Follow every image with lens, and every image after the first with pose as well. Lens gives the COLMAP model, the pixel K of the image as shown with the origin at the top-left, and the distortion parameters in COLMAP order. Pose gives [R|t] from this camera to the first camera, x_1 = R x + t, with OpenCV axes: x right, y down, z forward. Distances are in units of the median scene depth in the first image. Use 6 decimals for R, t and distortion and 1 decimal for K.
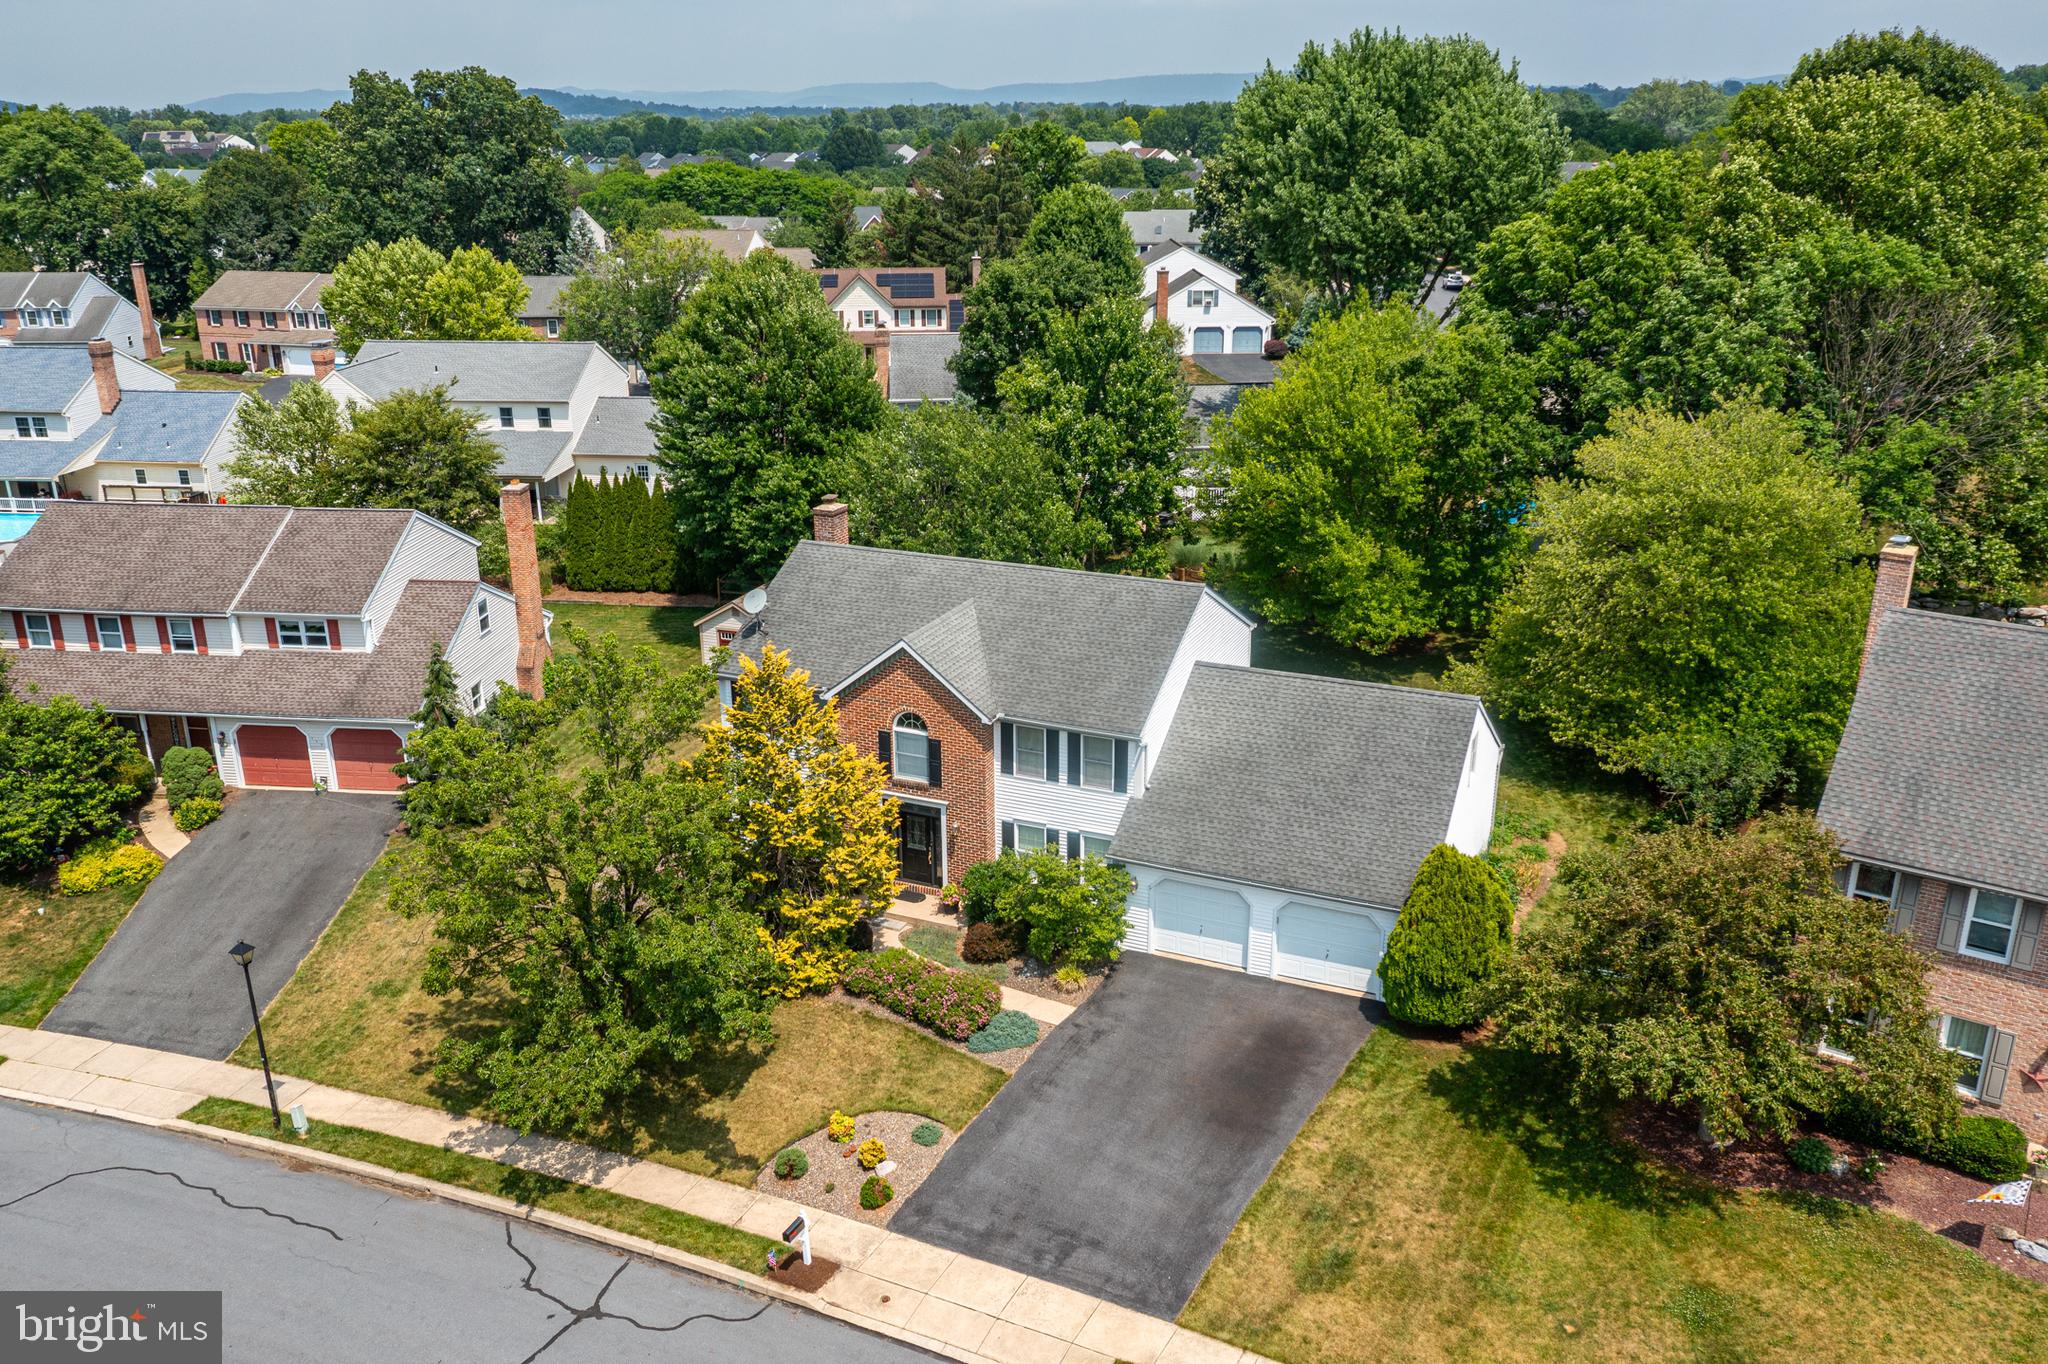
lens RADIAL K [[1638.4, 0, 1026.1], [0, 1638.4, 669.4], [0, 0, 1]] dist [-0.004438, 0.014250]
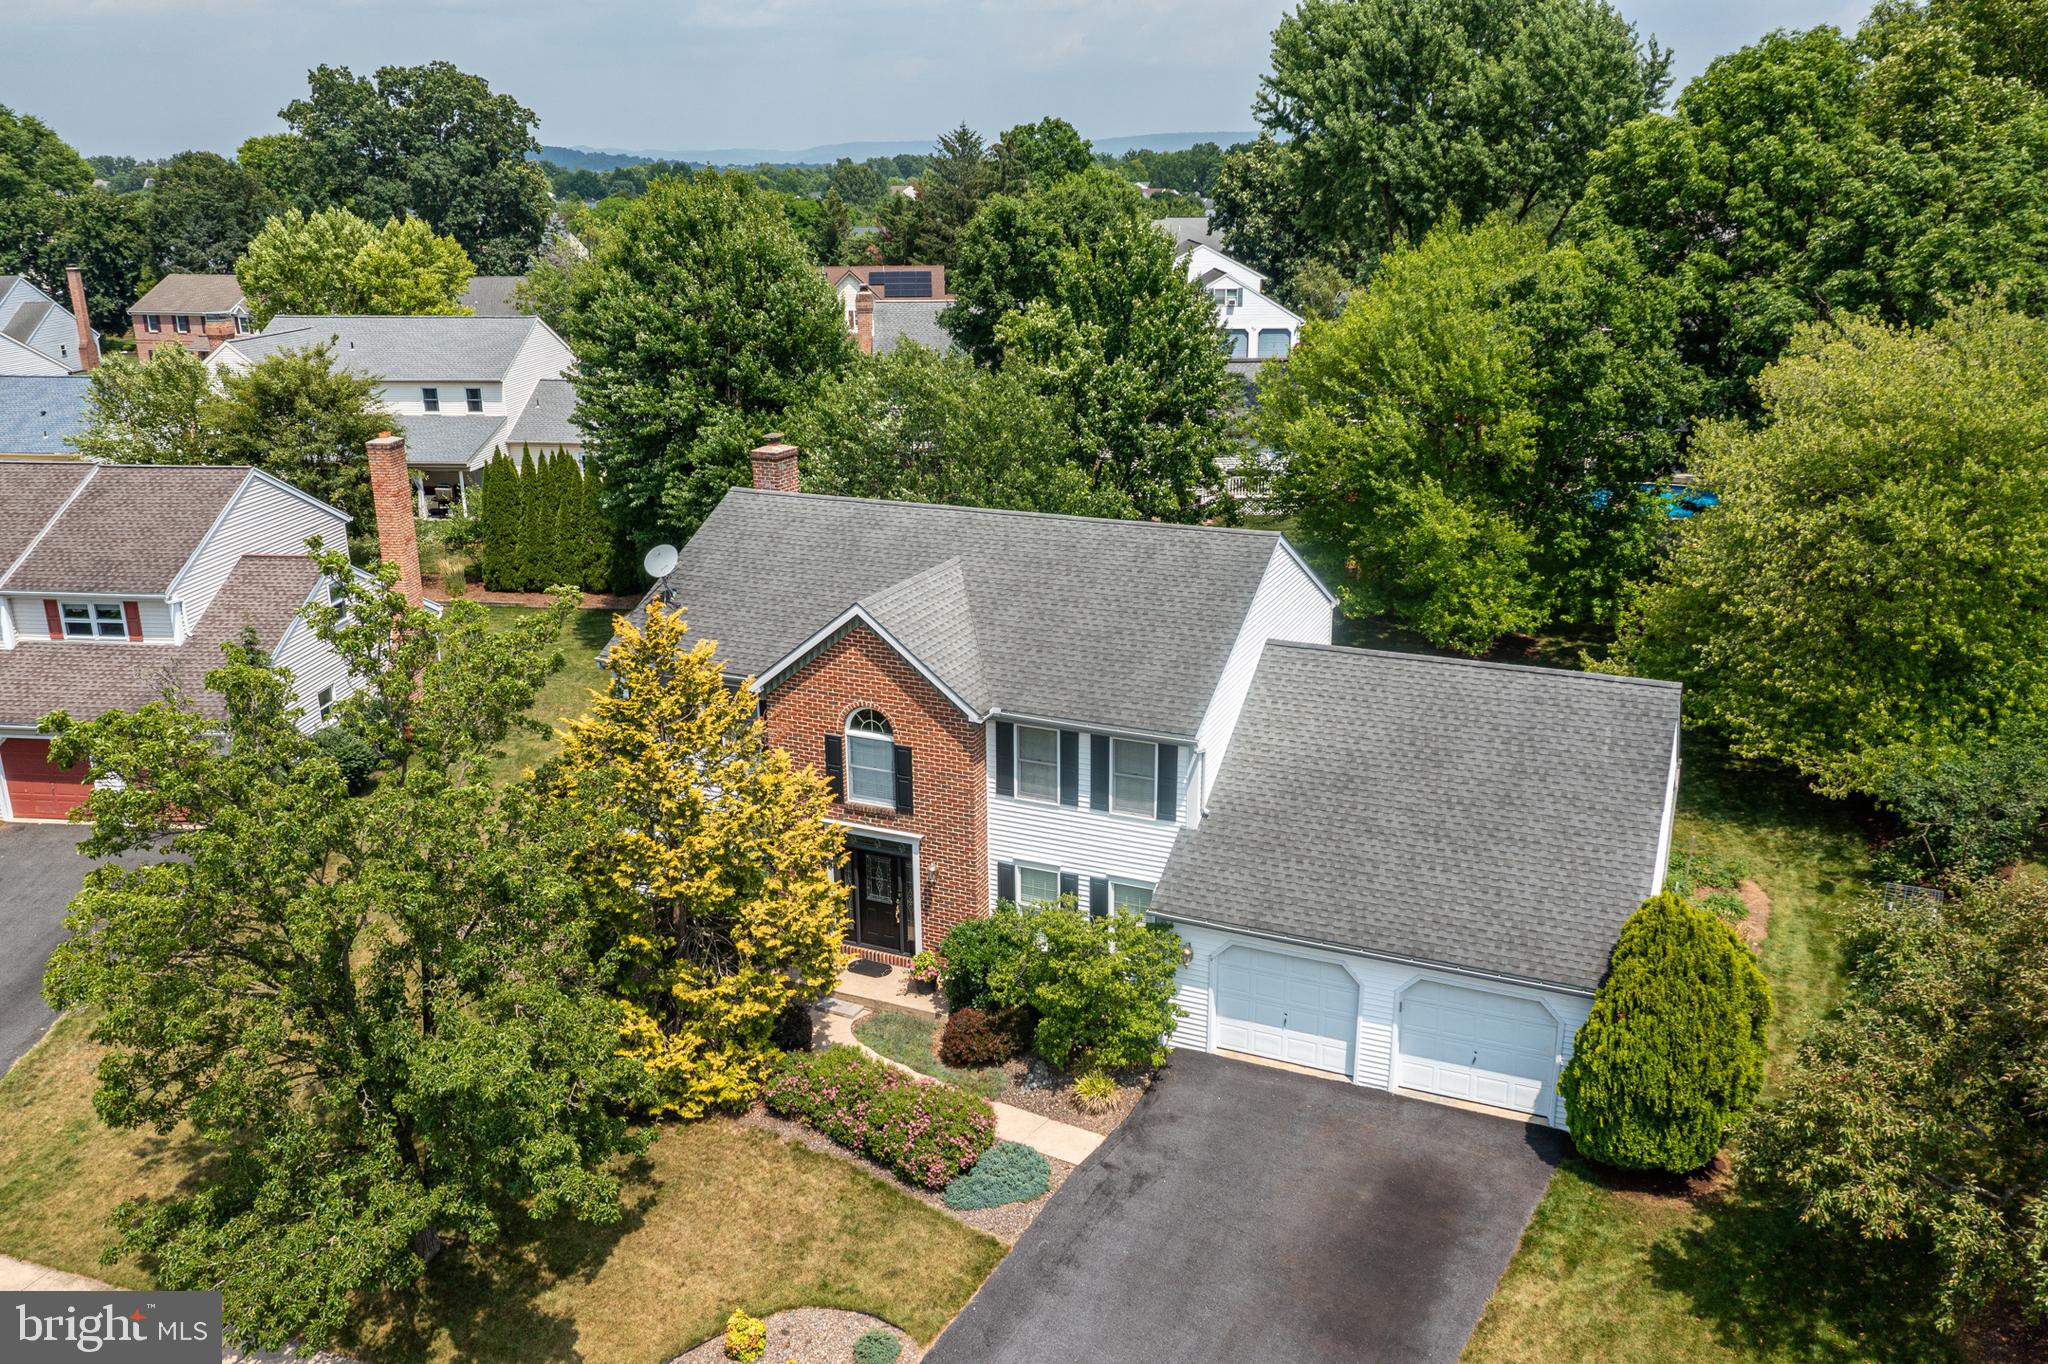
lens RADIAL K [[1638.4, 0, 1024.5], [0, 1638.4, 662.6], [0, 0, 1]] dist [-0.004438, 0.014250]
pose [[0.999988, -0.000274, -0.004909, 0.000380], [0.000097, 0.999352, -0.036002, 0.032373], [0.004915, 0.036001, 0.999340, 0.293729]]
